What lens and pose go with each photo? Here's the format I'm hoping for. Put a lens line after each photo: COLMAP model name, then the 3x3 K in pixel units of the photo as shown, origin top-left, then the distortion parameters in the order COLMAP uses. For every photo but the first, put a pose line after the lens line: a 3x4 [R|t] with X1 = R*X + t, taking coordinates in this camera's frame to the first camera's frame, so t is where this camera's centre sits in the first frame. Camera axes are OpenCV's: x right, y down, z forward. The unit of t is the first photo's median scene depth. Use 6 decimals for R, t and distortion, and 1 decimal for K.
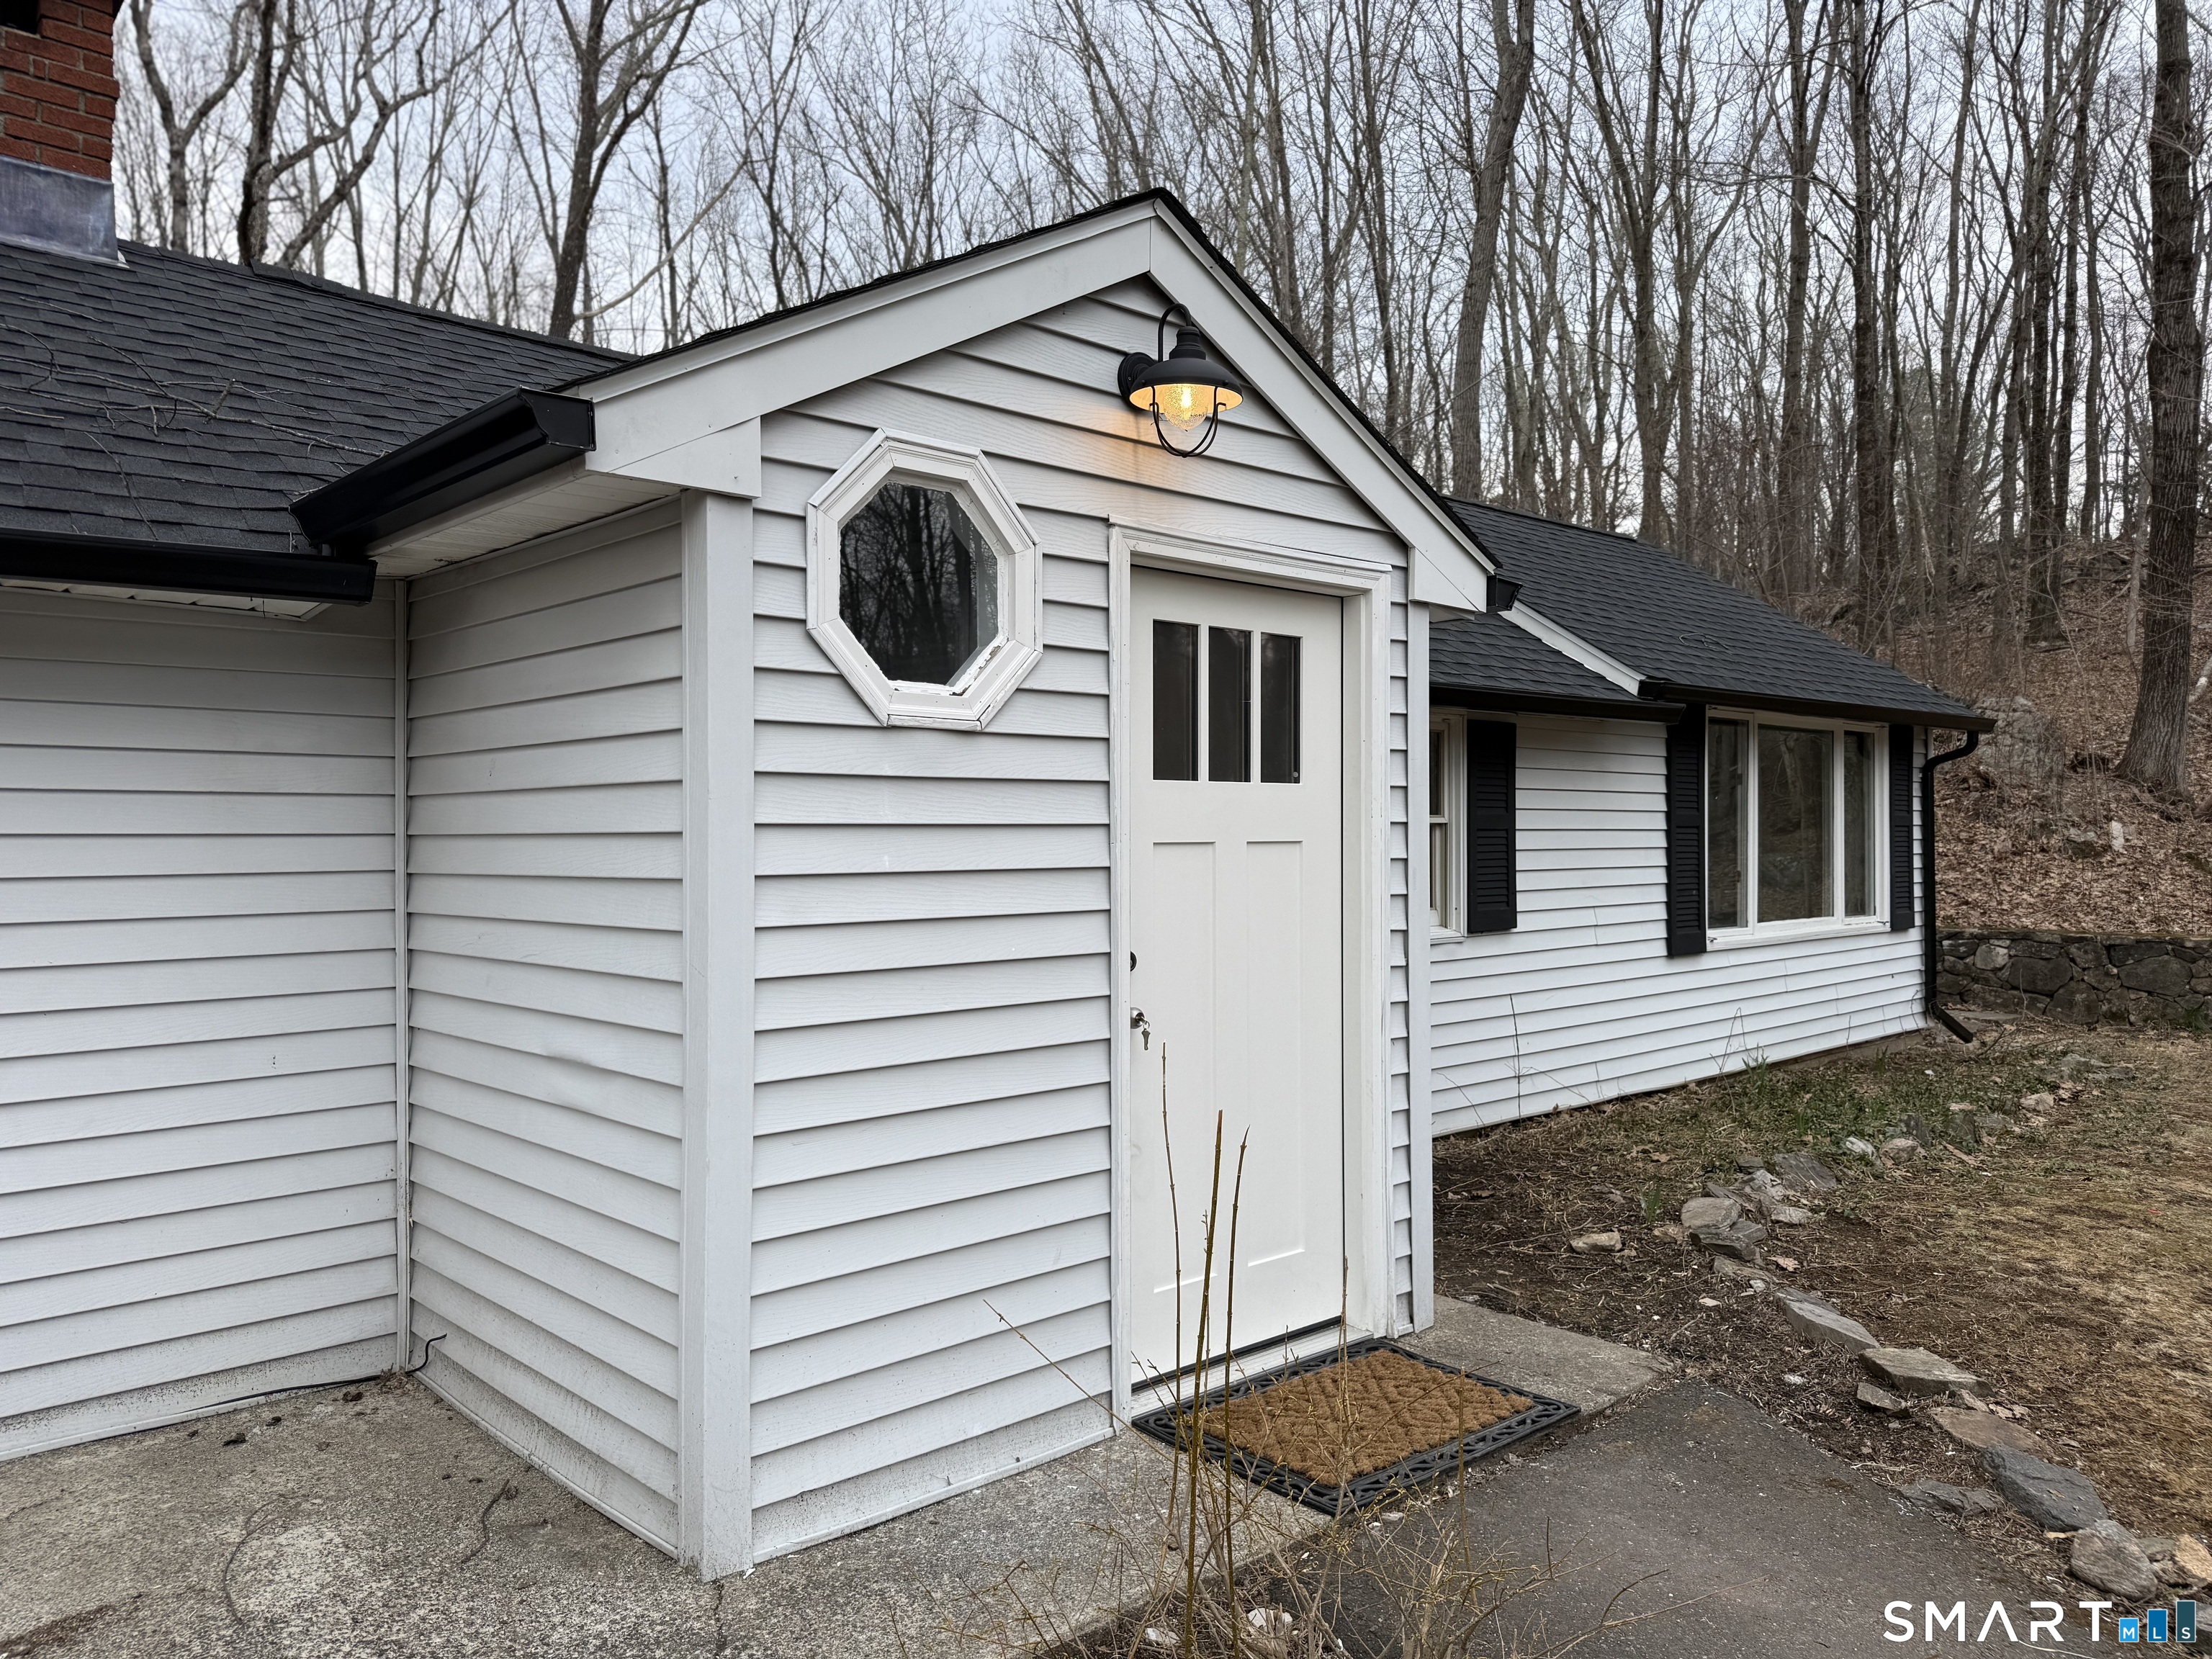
lens RADIAL K [[1567.2, 0, 1113.7], [0, 1567.2, 839.5], [0, 0, 1]] dist [0.001397, -0.003415]
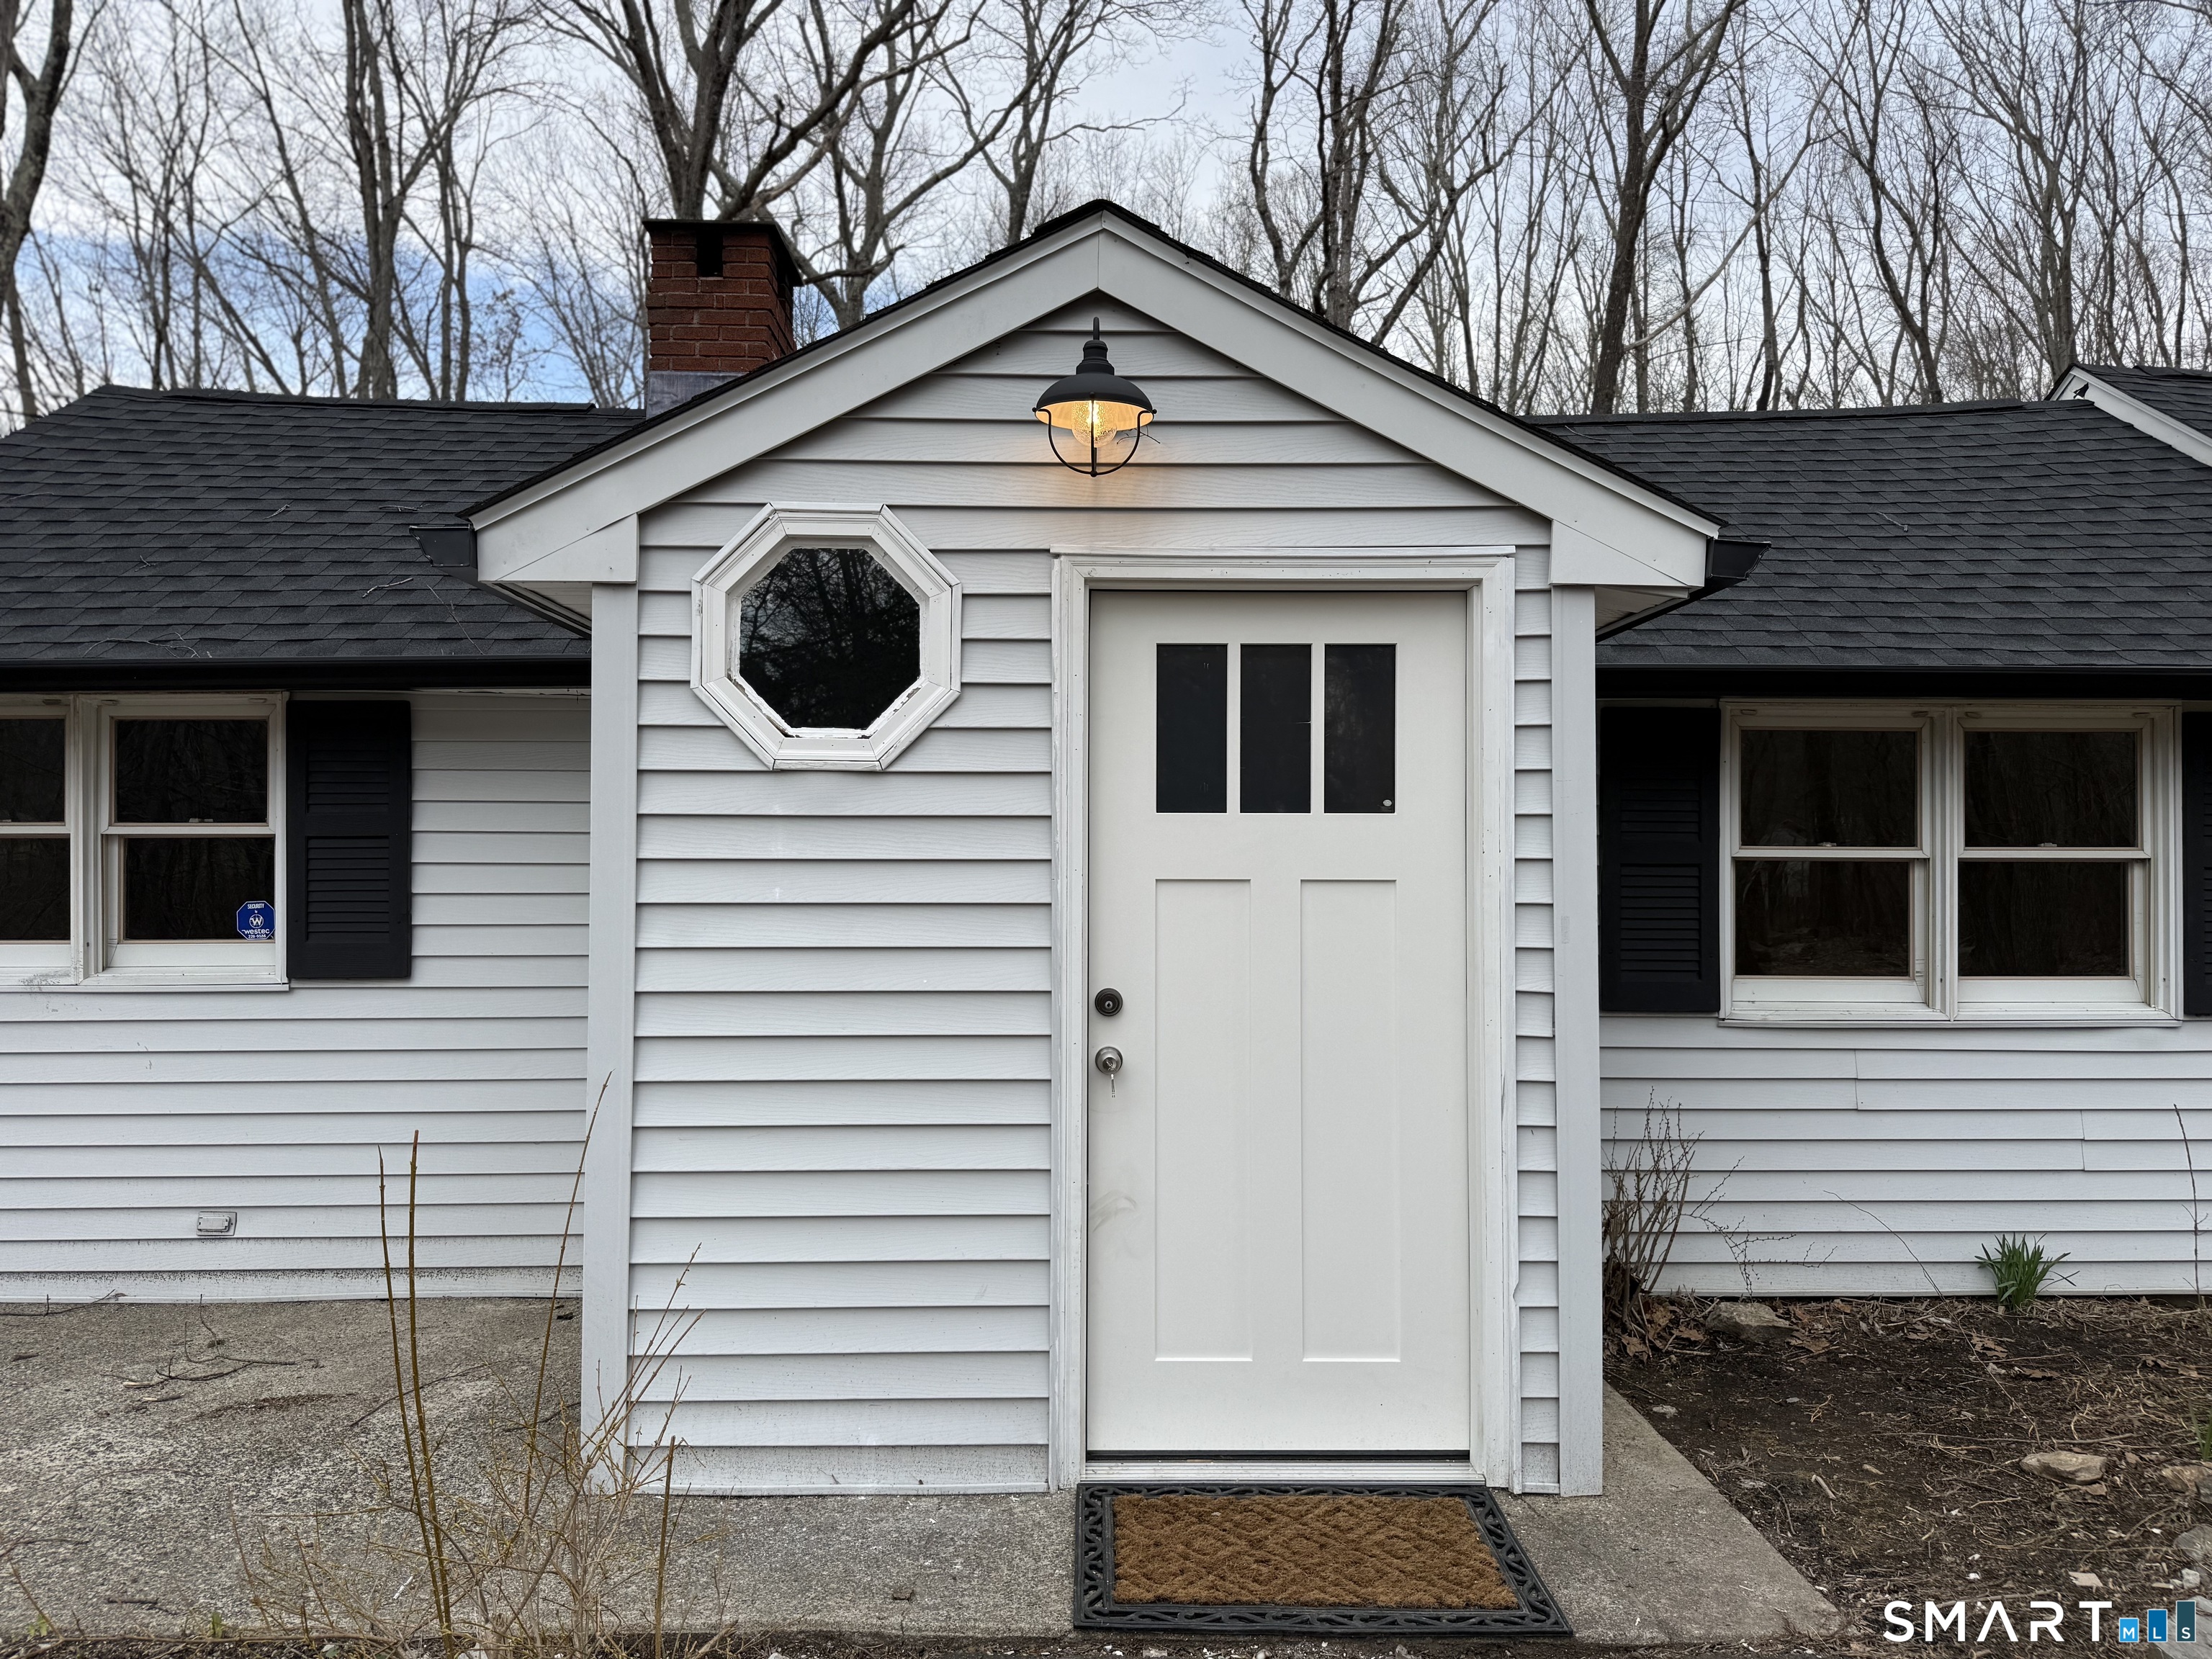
lens RADIAL K [[1573.0, 0, 1106.0], [0, 1573.0, 829.5], [0, 0, 1]] dist [0.003923, -0.007592]
pose [[0.750564, -0.007715, -0.660753, 0.572767], [-0.007728, 0.999761, -0.020451, -0.007484], [0.660753, 0.020456, 0.750325, 0.243405]]
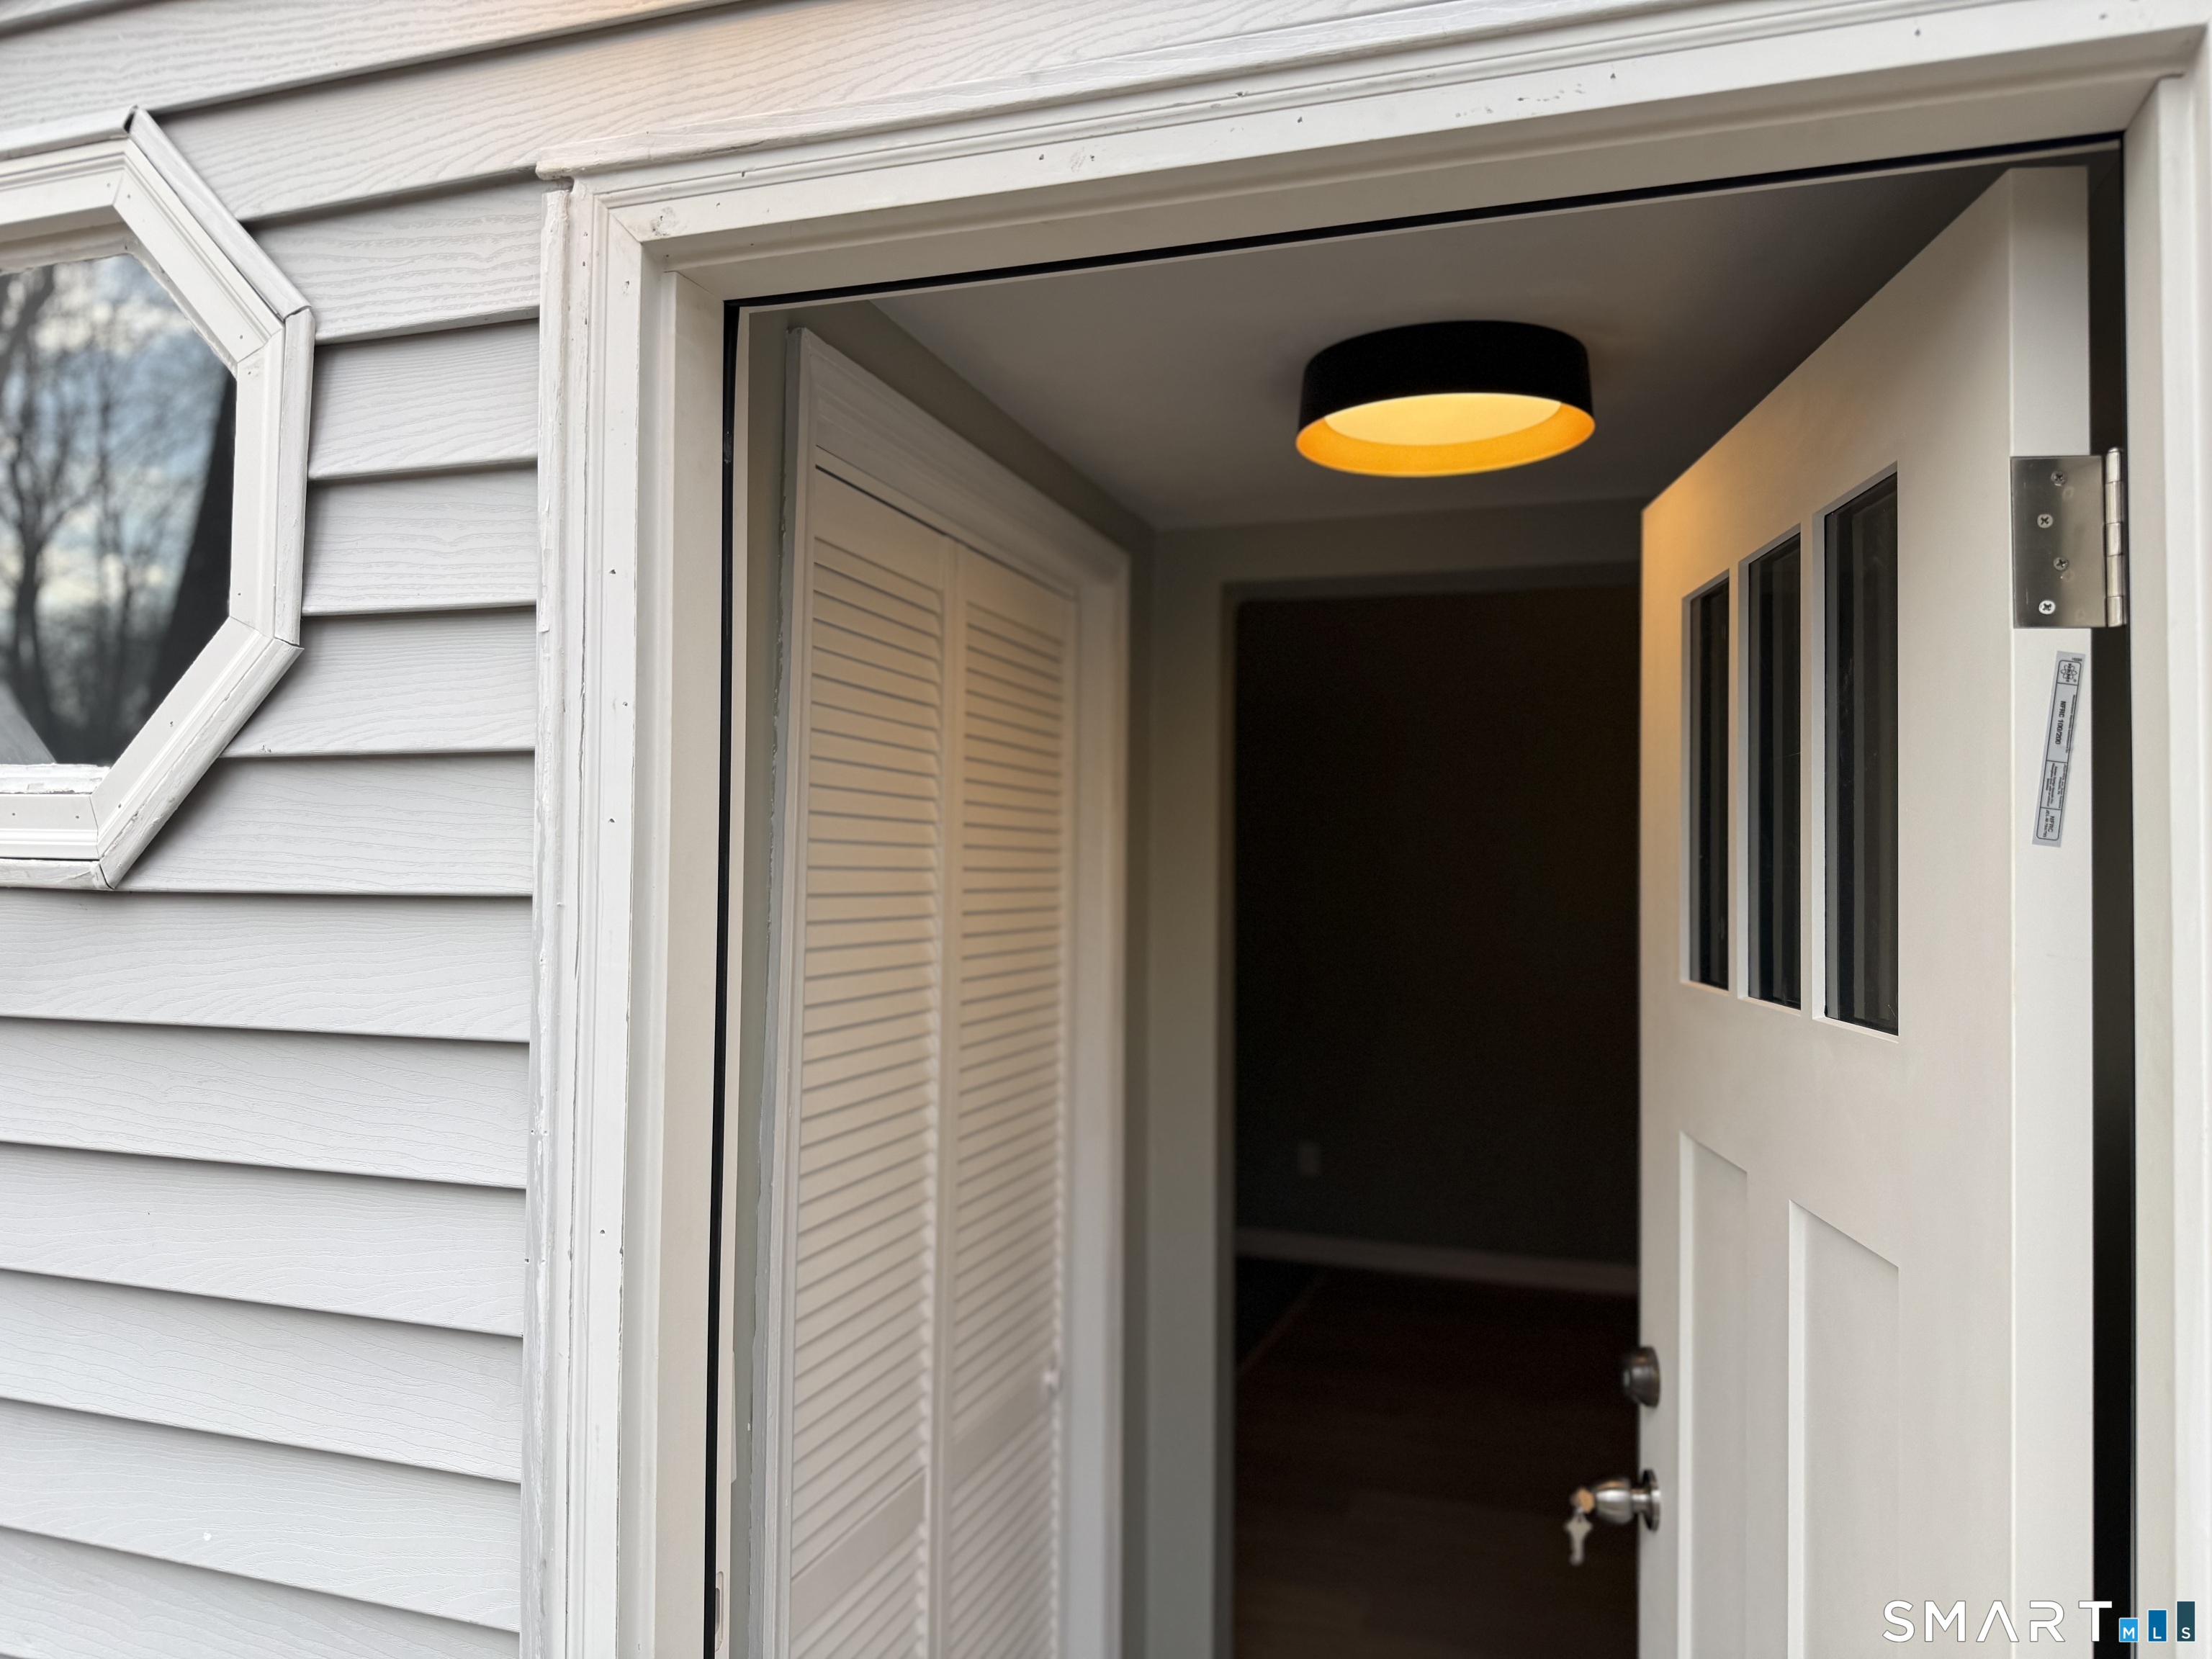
lens RADIAL K [[1517.1, 0, 1106.0], [0, 1517.1, 829.5], [0, 0, 1]] dist [-0.005925, -0.002232]
pose [[0.485754, -0.020969, -0.873844, 0.255738], [-0.012303, 0.999449, -0.030823, -0.059309], [0.874009, 0.025723, 0.485229, 0.813076]]
